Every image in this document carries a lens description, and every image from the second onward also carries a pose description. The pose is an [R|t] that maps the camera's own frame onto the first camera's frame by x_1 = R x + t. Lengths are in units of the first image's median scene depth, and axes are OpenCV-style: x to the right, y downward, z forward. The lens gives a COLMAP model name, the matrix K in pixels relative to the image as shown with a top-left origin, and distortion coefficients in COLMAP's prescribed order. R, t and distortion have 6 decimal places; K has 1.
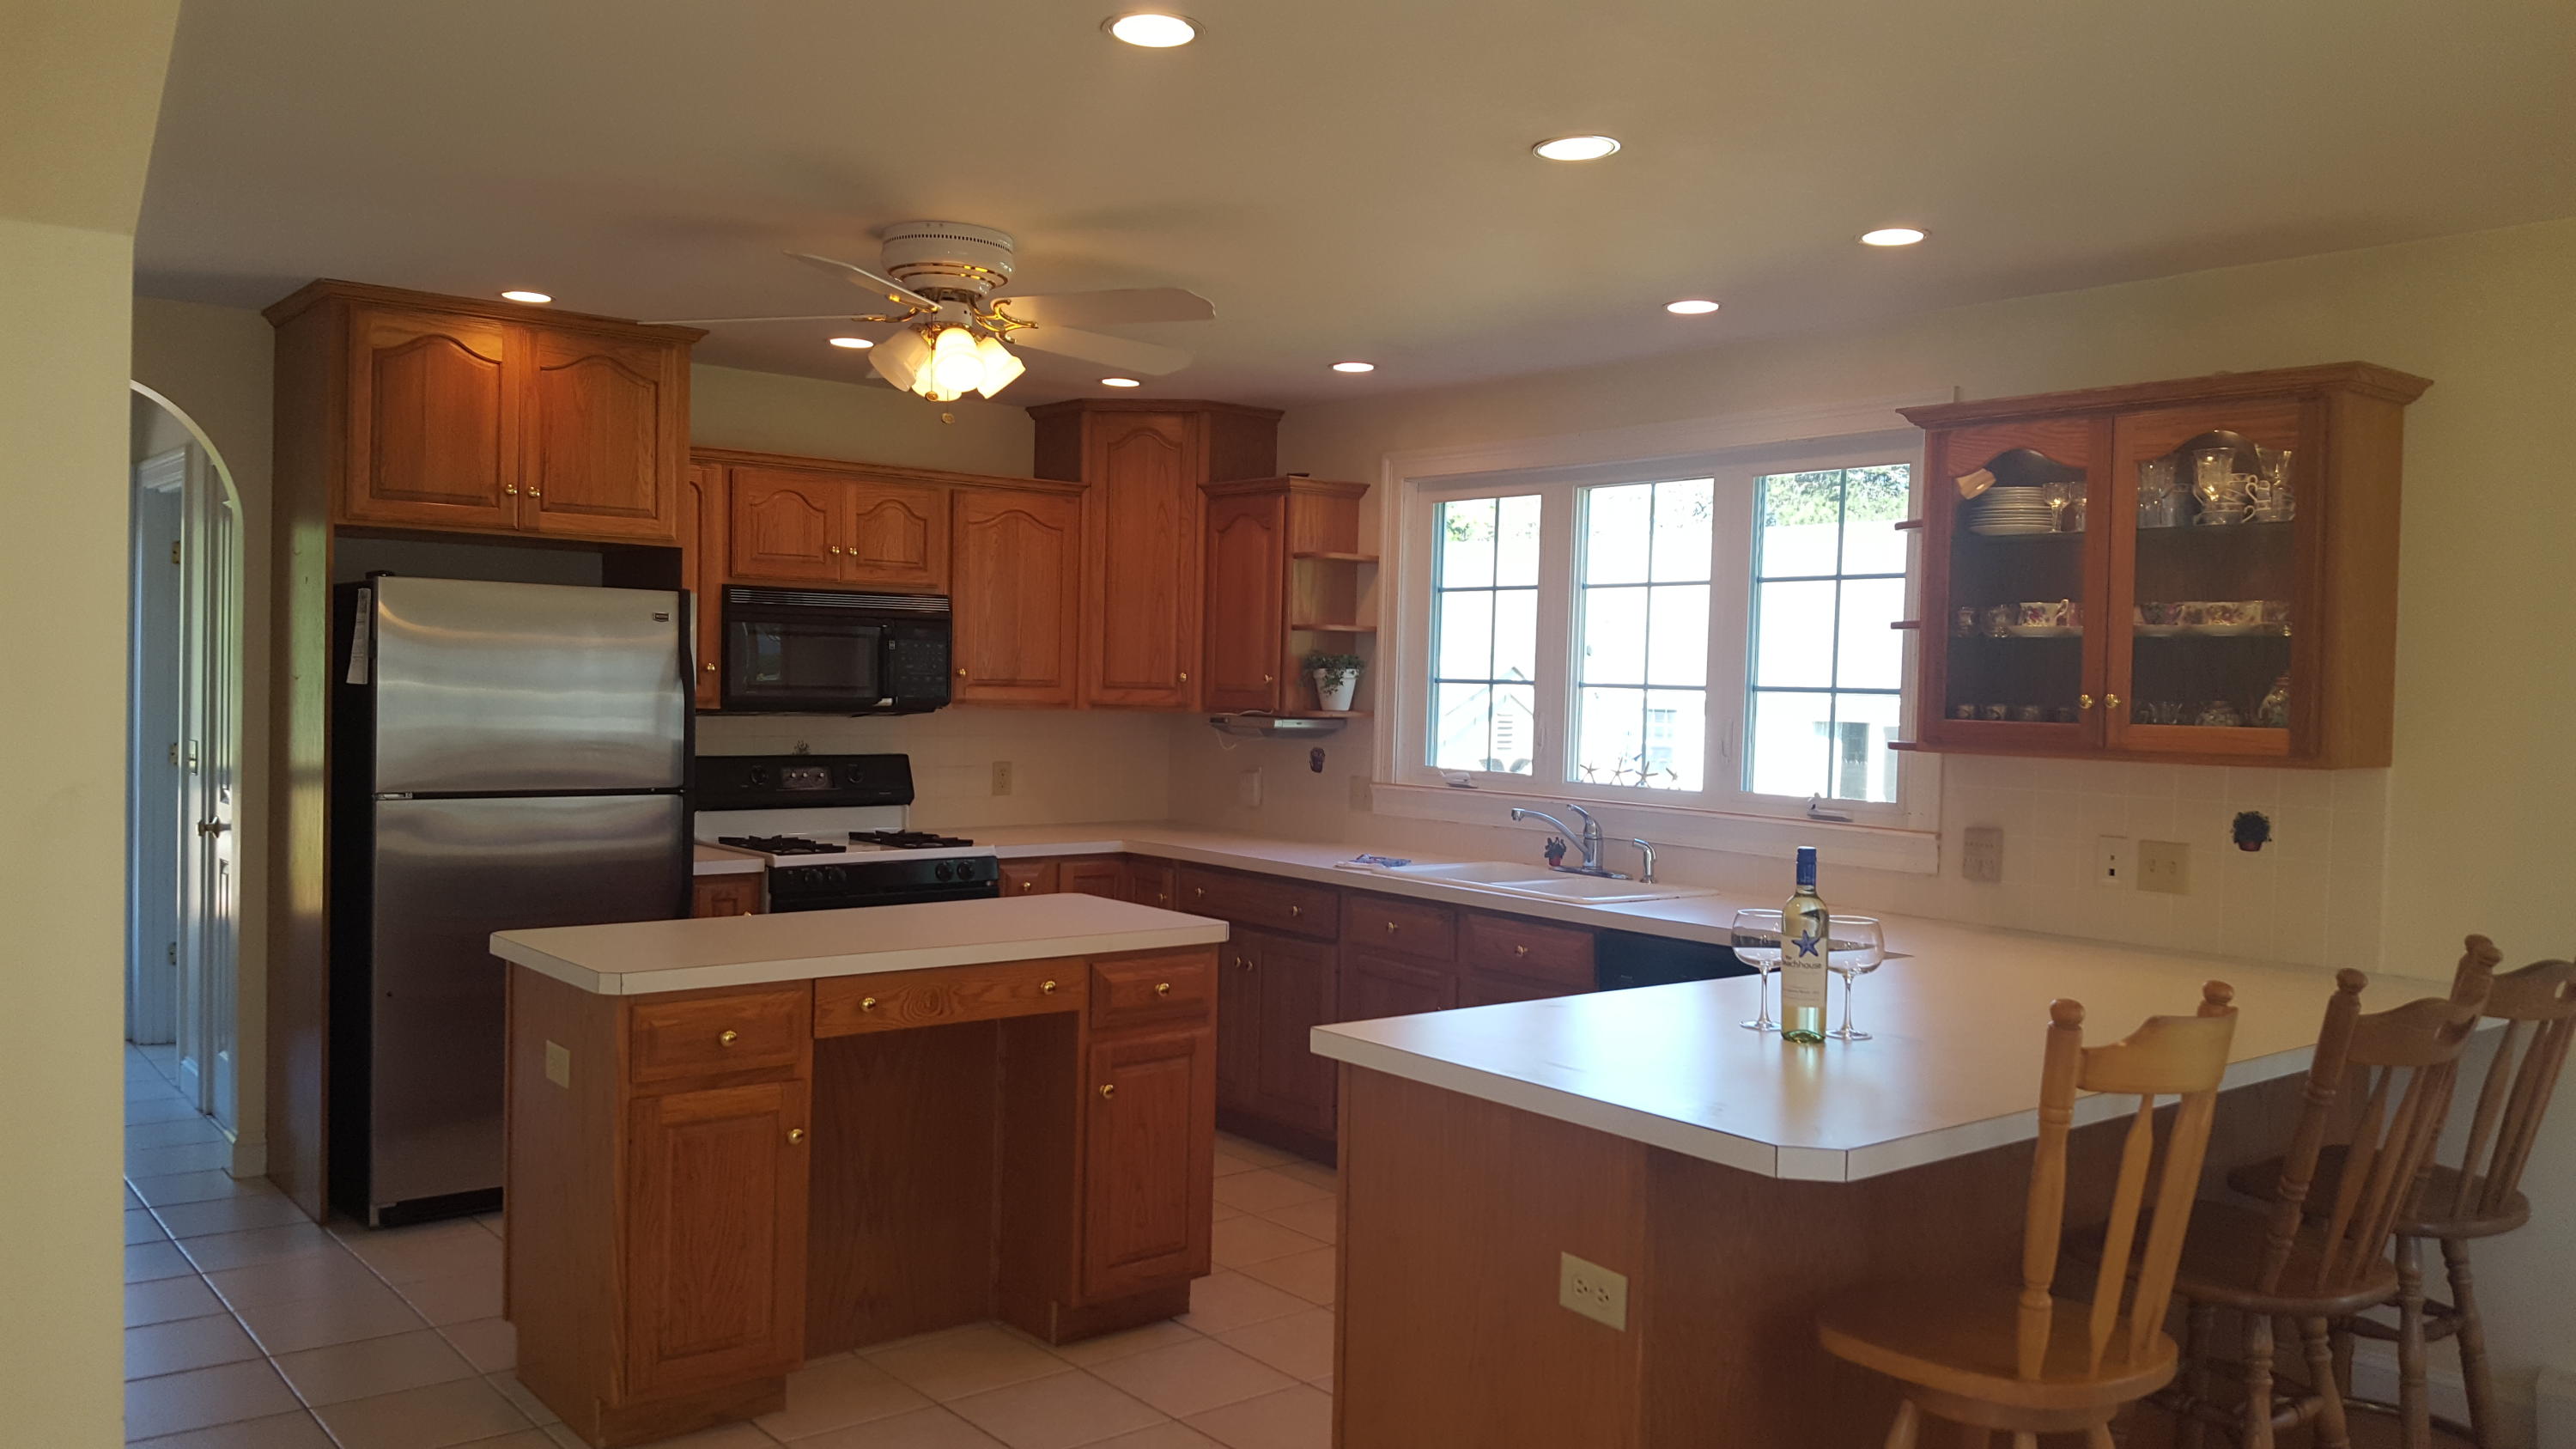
lens RADIAL K [[1963.2, 0, 1288.0], [0, 1963.2, 724.5], [0, 0, 1]] dist [0.187697, -0.455299]
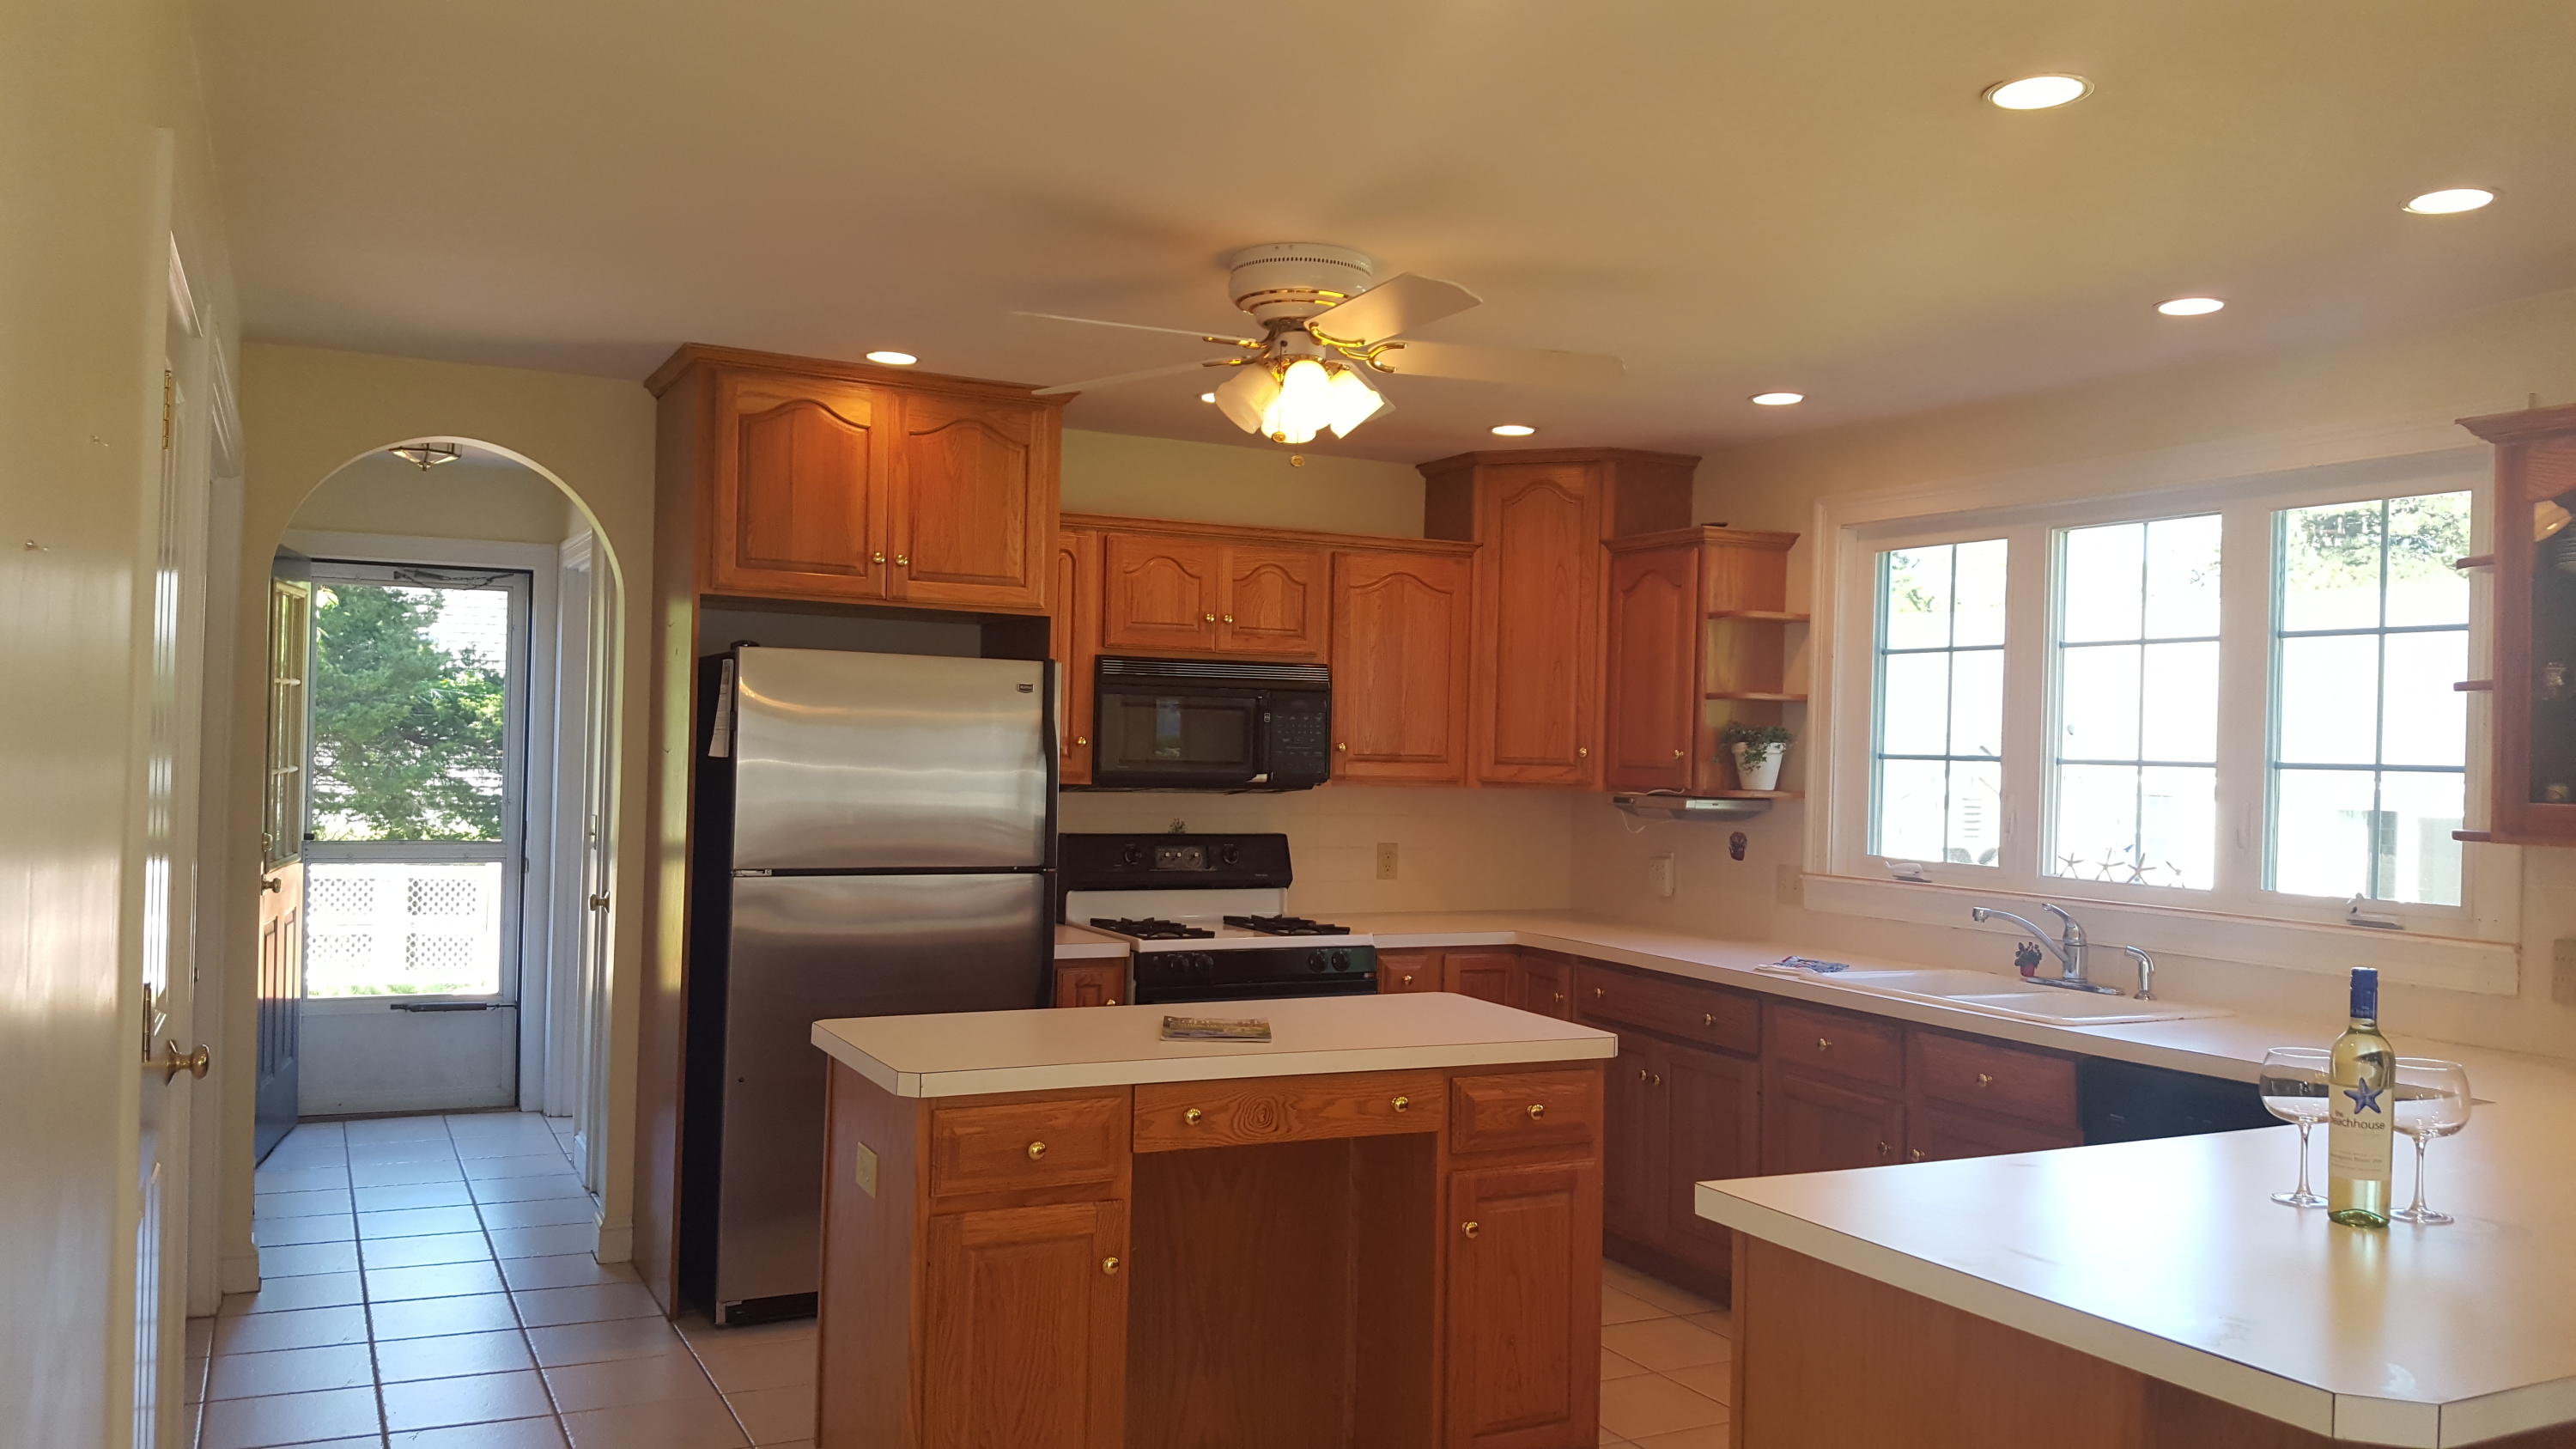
lens RADIAL K [[1963.2, 0, 1288.0], [0, 1963.2, 724.5], [0, 0, 1]] dist [0.187697, -0.455299]
pose [[0.975393, -0.002467, -0.220458, 0.017609], [-0.006799, 0.999125, -0.041263, 0.001945], [0.220367, 0.041746, 0.974523, 0.104678]]
